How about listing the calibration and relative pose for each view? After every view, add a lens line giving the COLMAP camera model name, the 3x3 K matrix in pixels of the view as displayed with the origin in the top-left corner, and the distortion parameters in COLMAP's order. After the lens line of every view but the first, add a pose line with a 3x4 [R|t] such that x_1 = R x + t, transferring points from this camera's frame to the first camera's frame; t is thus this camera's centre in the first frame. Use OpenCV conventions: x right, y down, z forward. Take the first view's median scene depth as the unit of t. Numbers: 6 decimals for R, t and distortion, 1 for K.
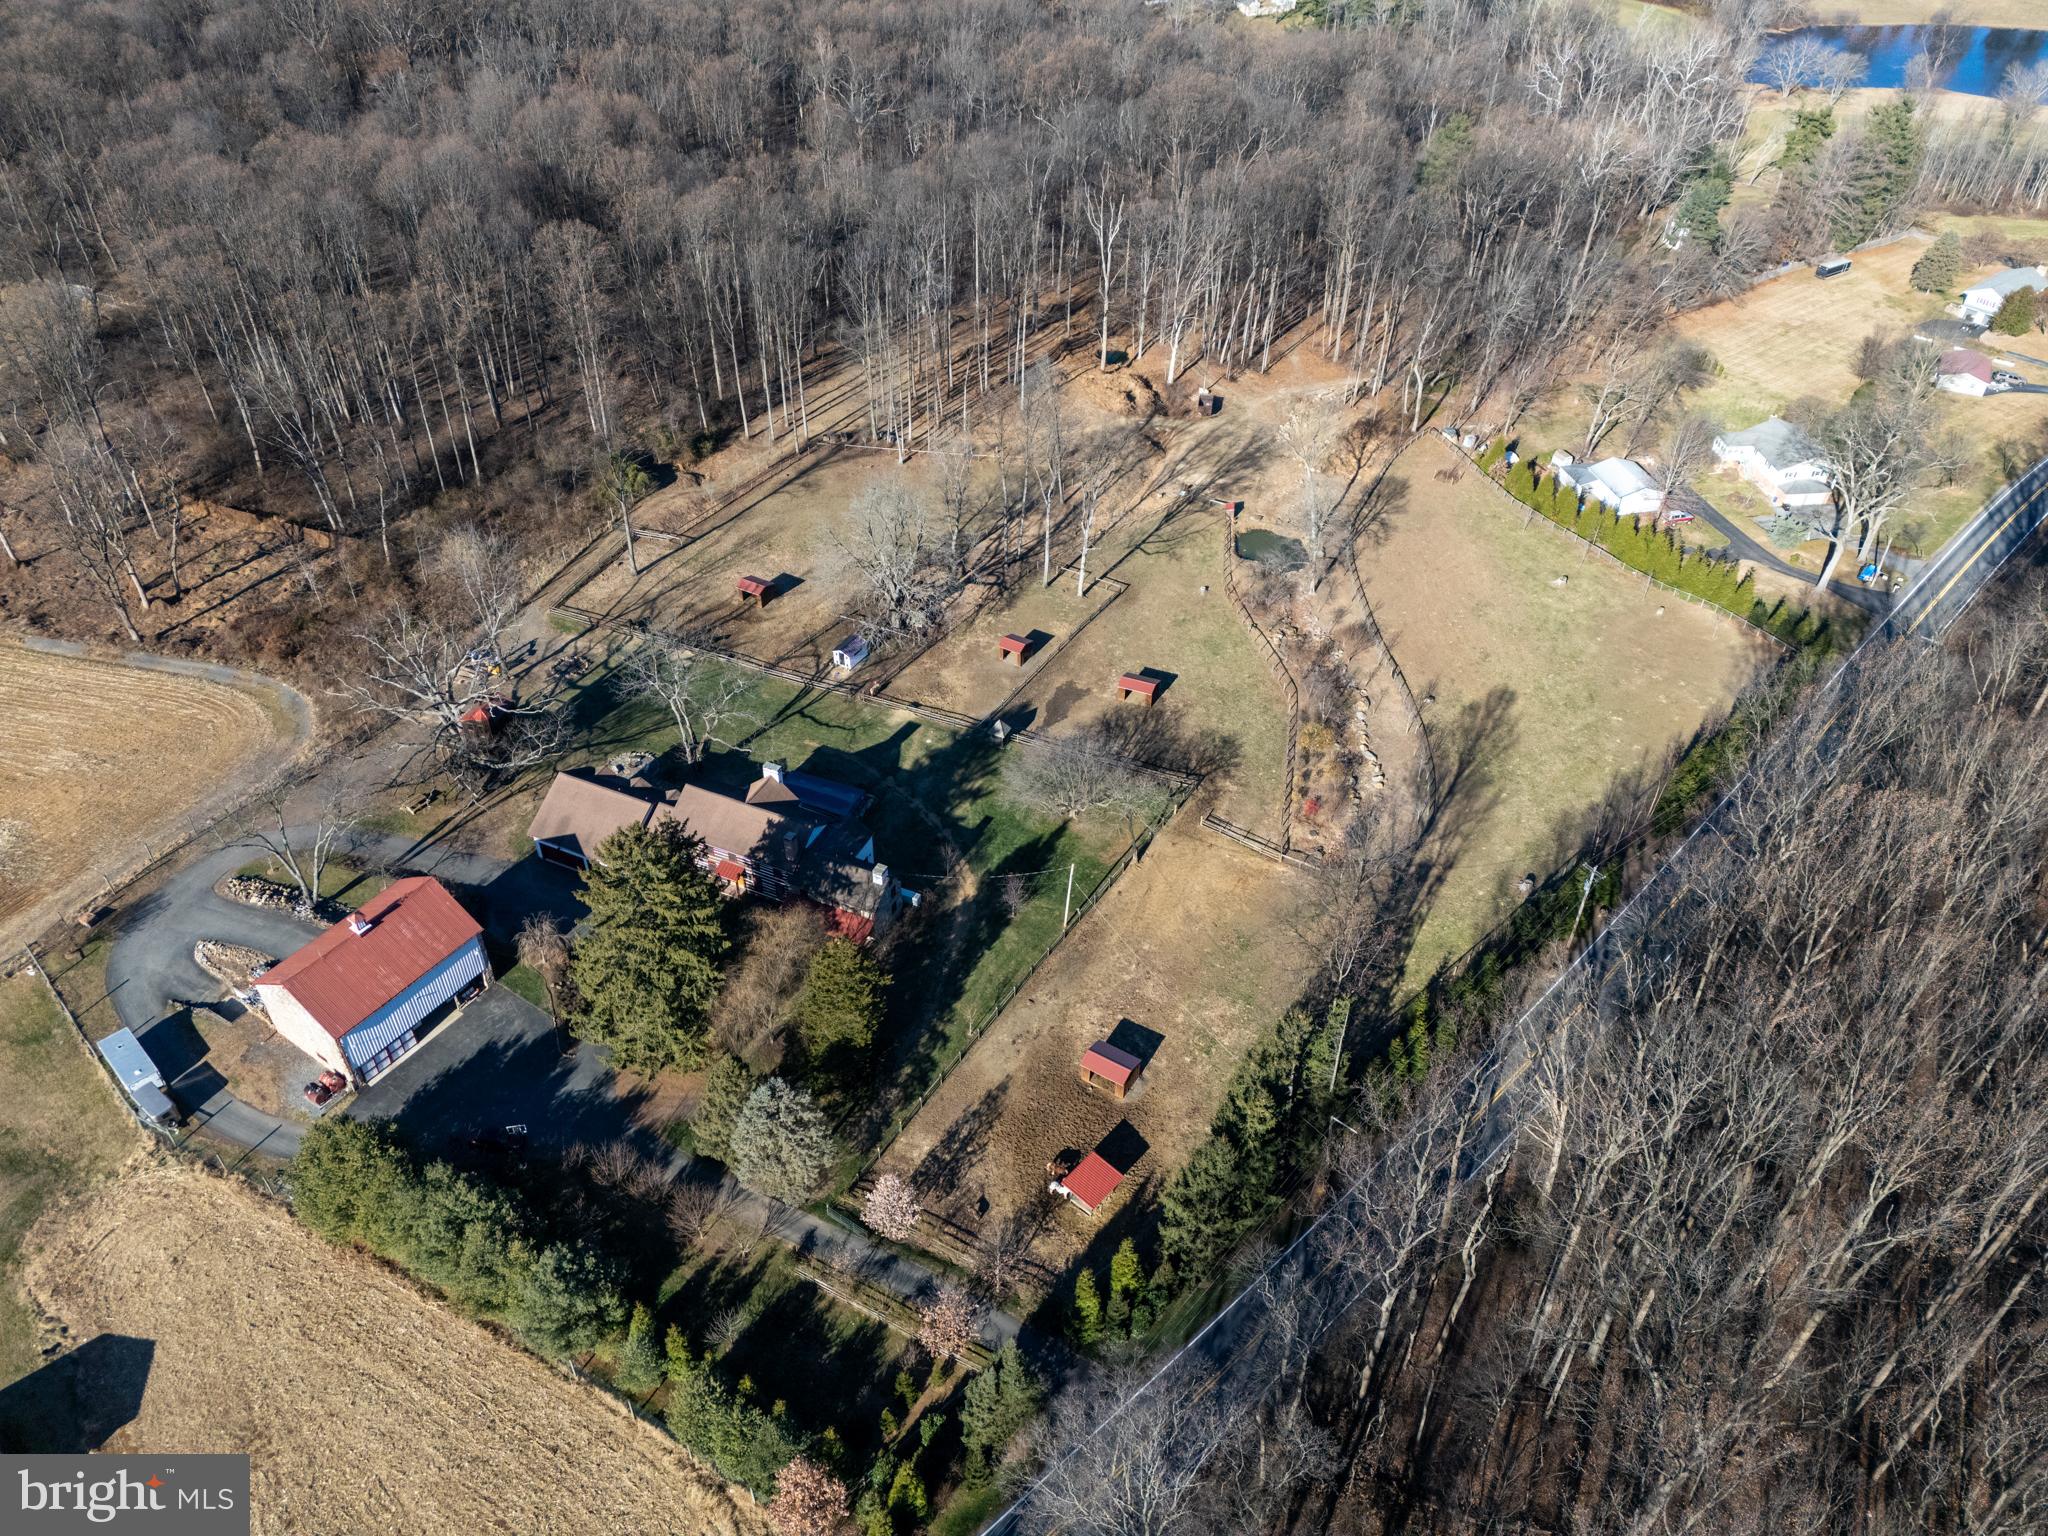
lens RADIAL K [[1490.5, 0, 1030.5], [0, 1490.5, 752.7], [0, 0, 1]] dist [0.070350, -0.038240]
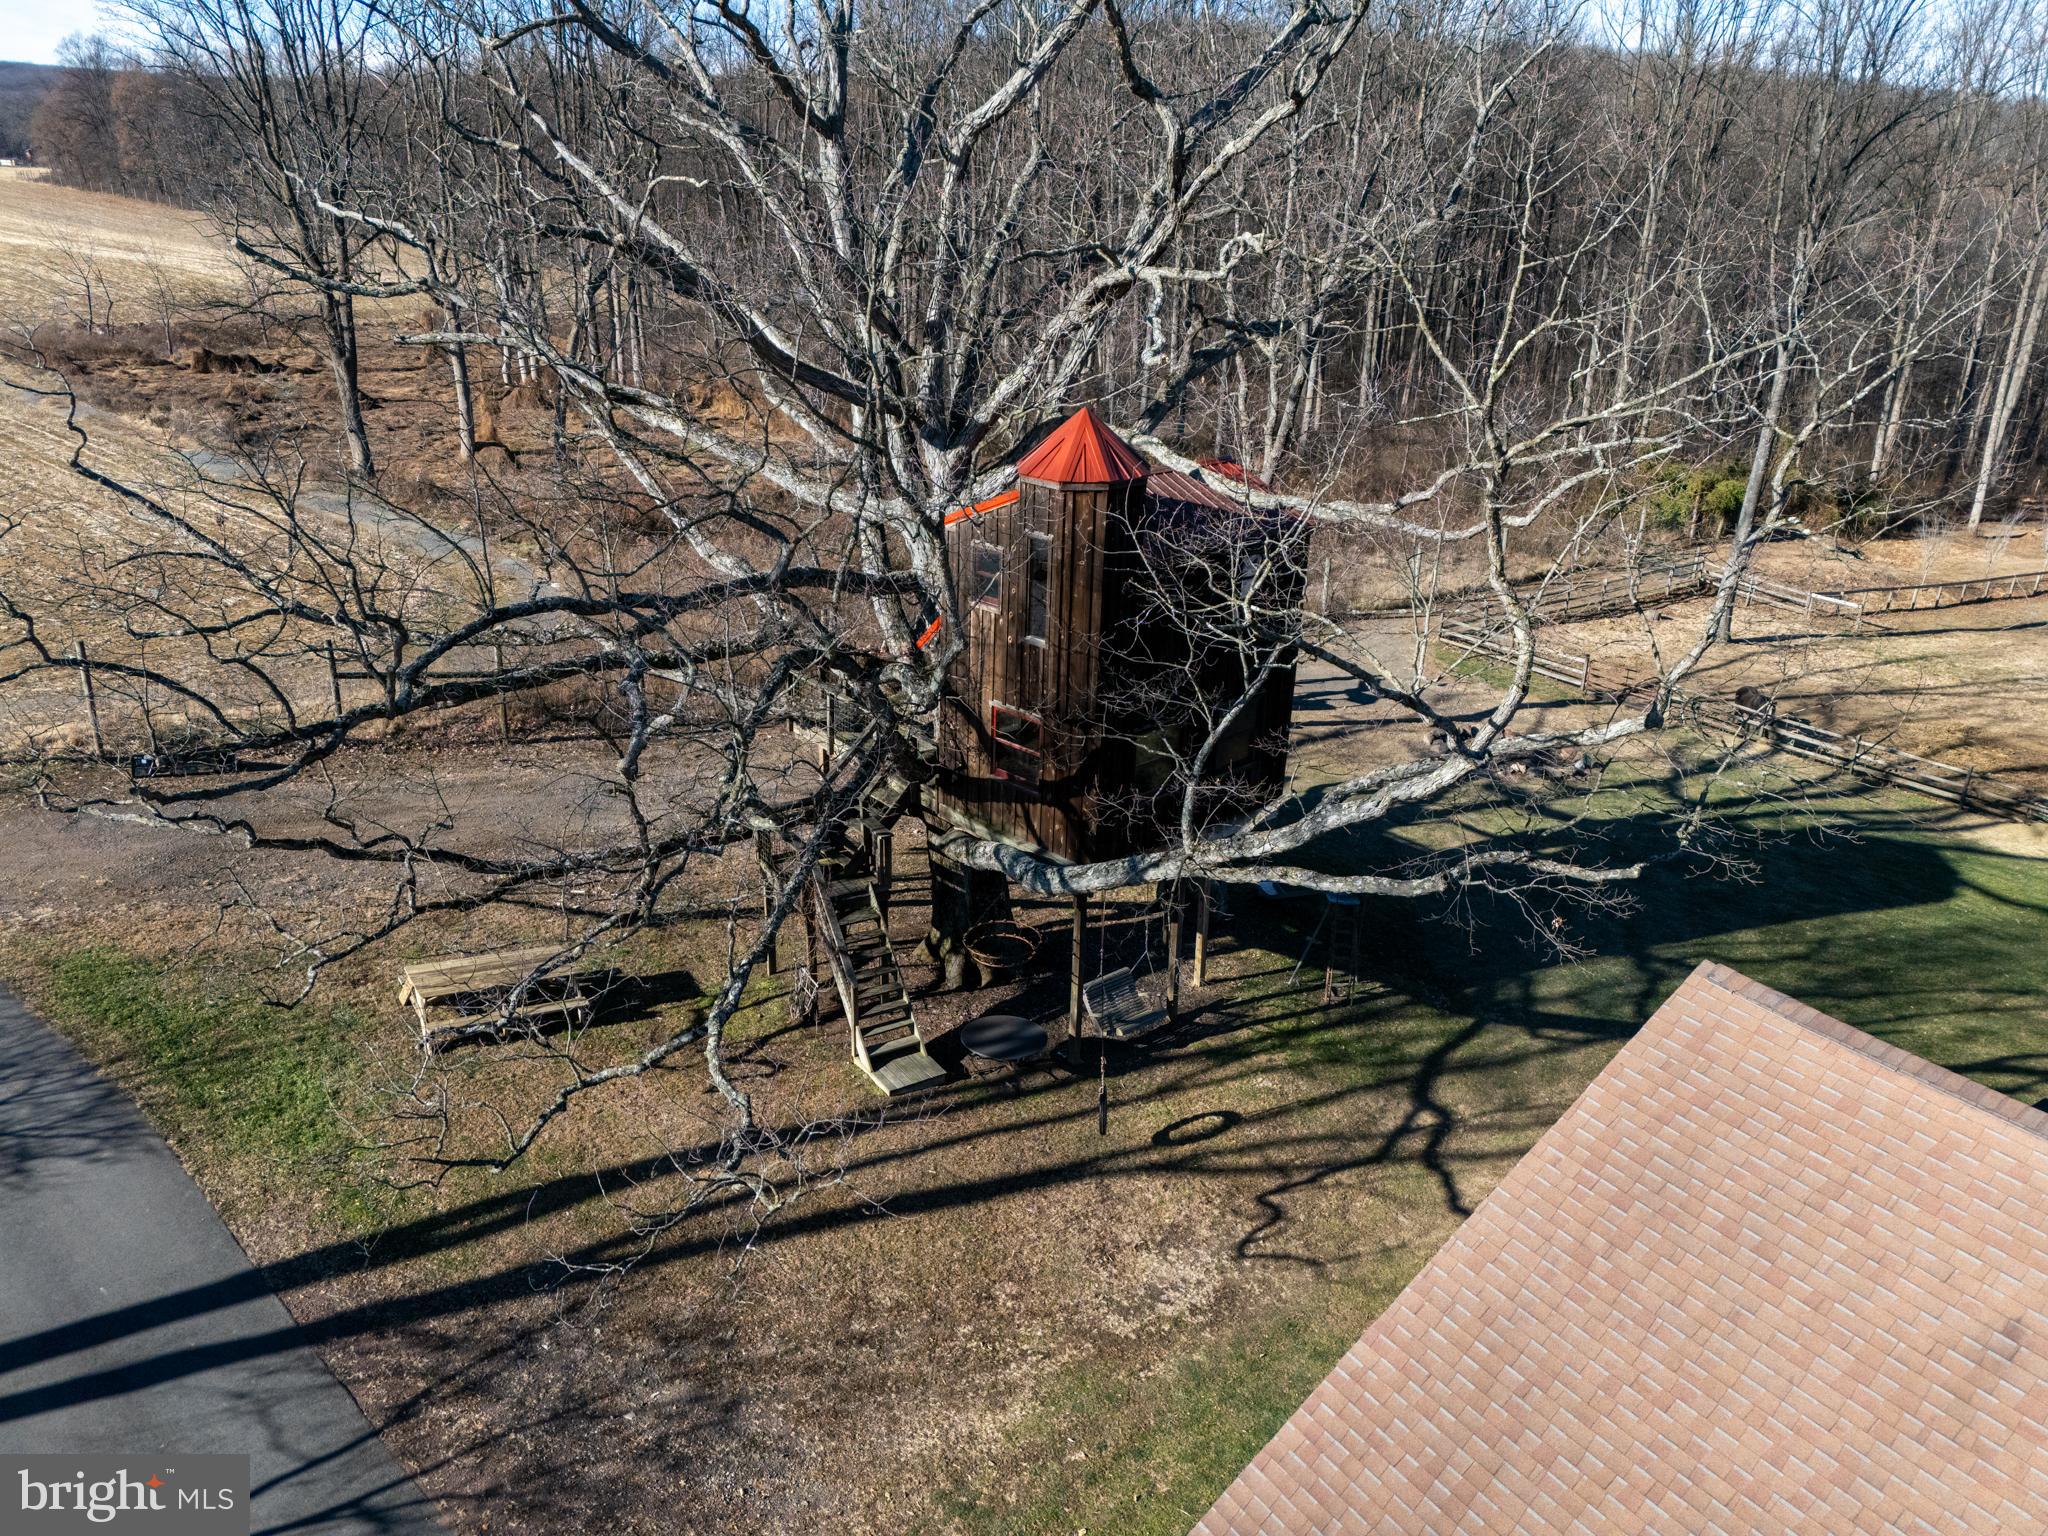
lens RADIAL K [[1490.5, 0, 1025.3], [0, 1490.5, 758.9], [0, 0, 1]] dist [0.070350, -0.038240]
pose [[0.856871, 0.185109, -0.481151, -0.316041], [-0.334380, 0.909921, -0.245424, 0.032808], [0.392379, 0.371184, 0.841582, 0.941242]]
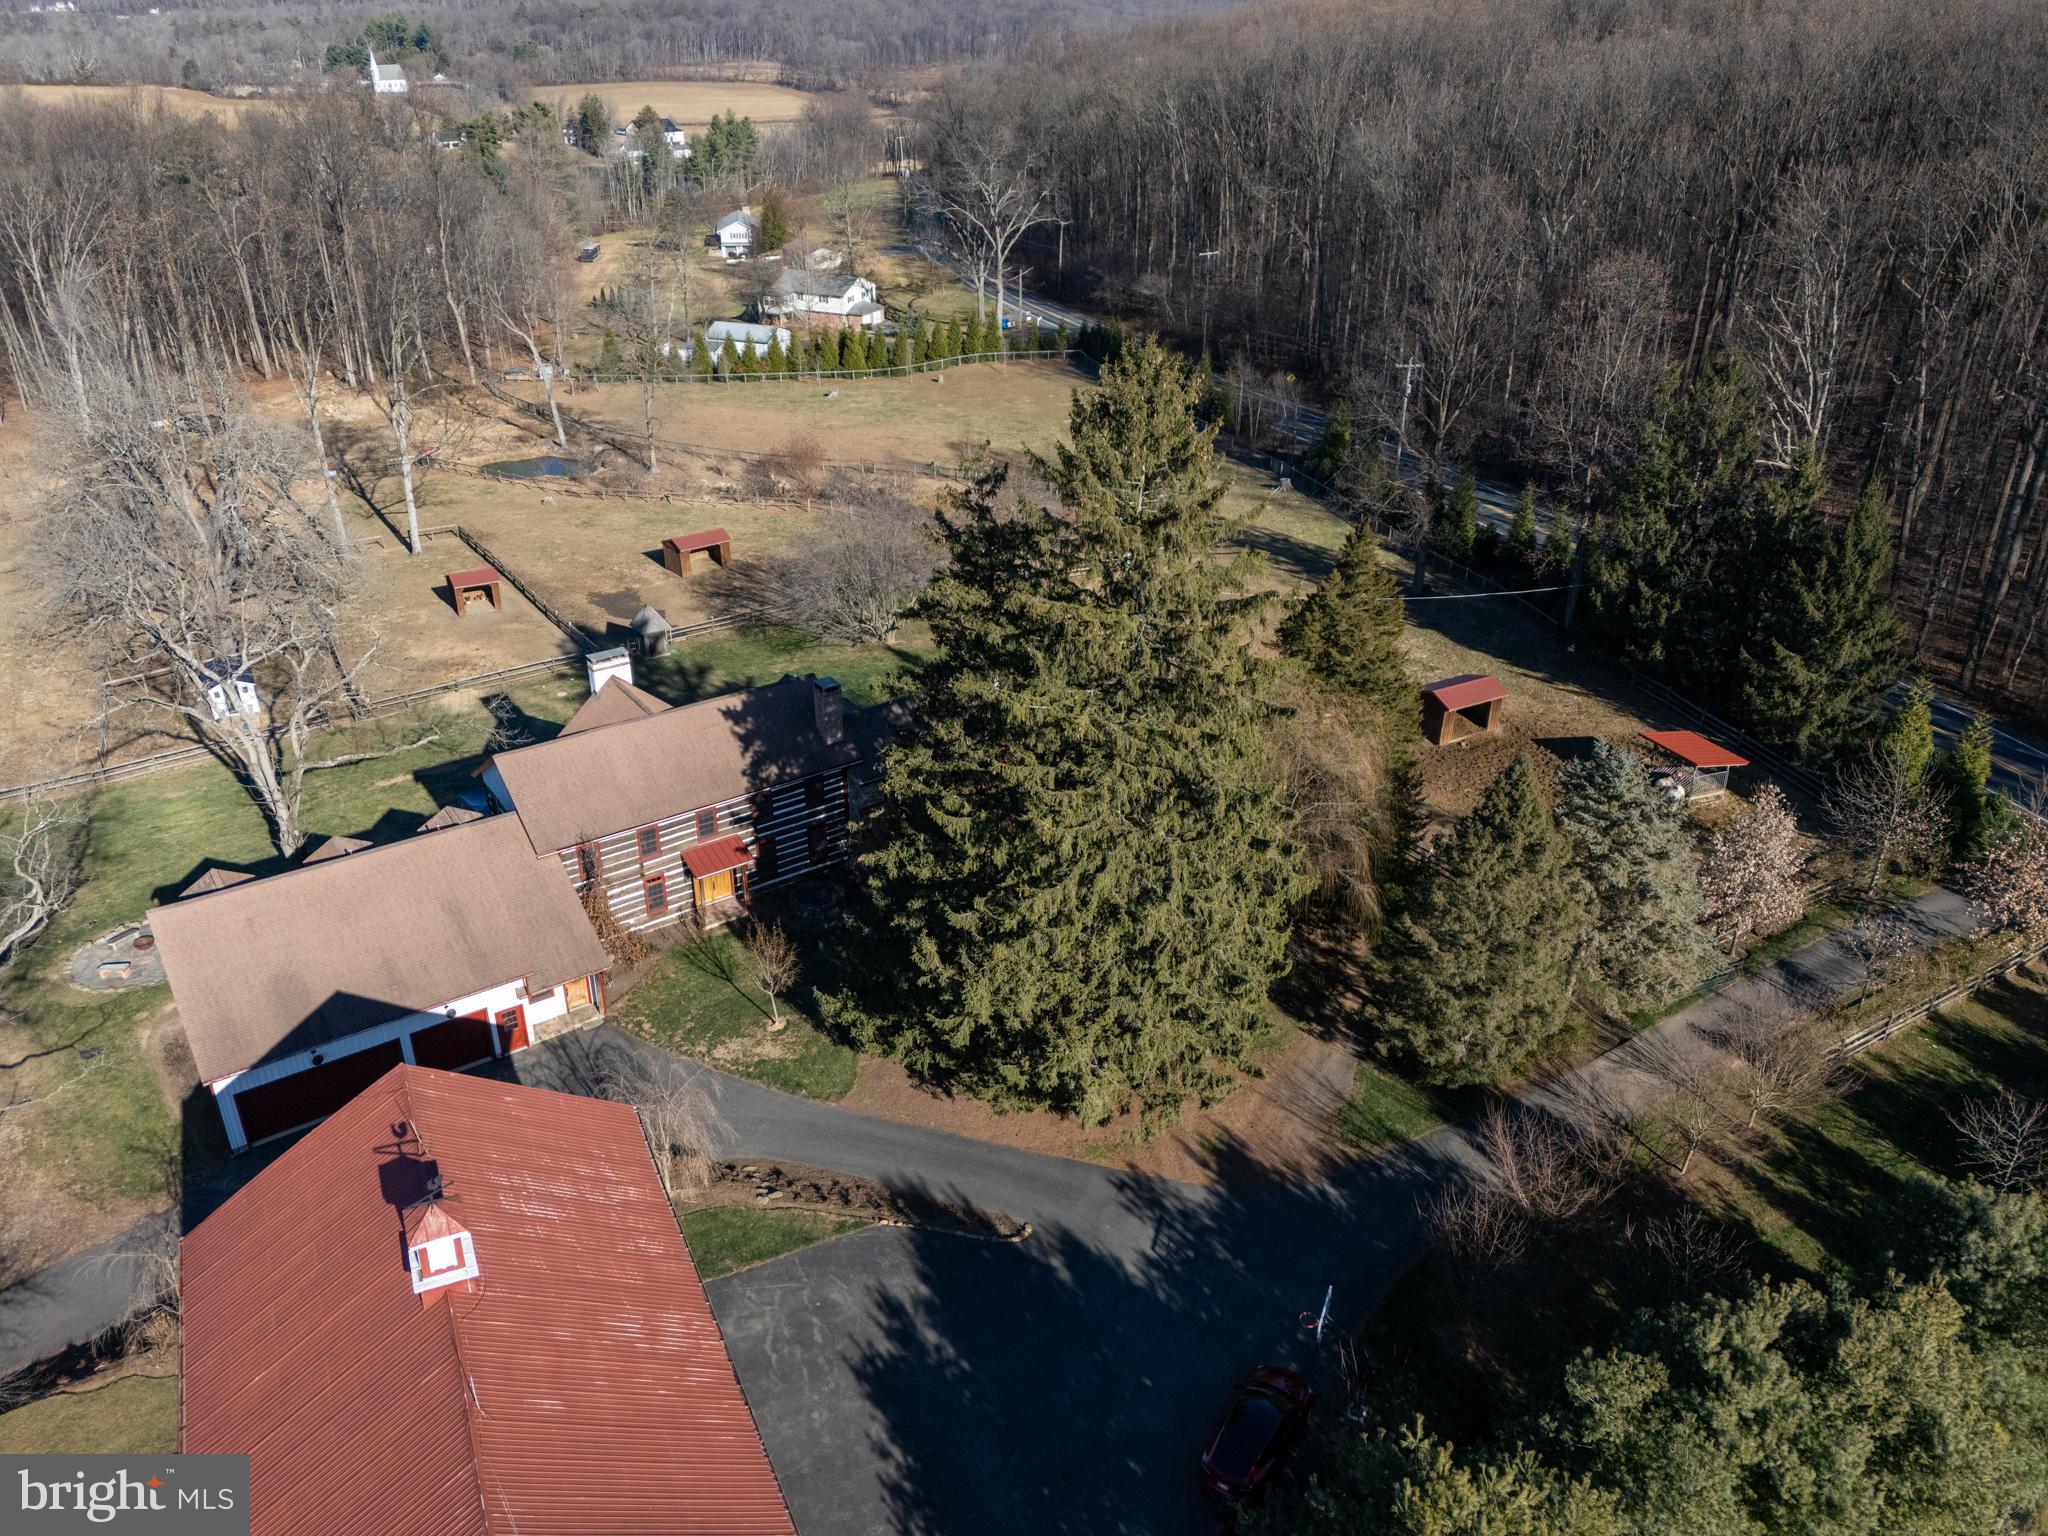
lens RADIAL K [[1490.5, 0, 1026.3], [0, 1490.5, 755.0], [0, 0, 1]] dist [0.070350, -0.038240]
pose [[0.503572, -0.407954, 0.761570, -0.472110], [0.548526, 0.832006, 0.082983, 0.067450], [-0.667484, 0.375952, 0.642748, 0.639895]]
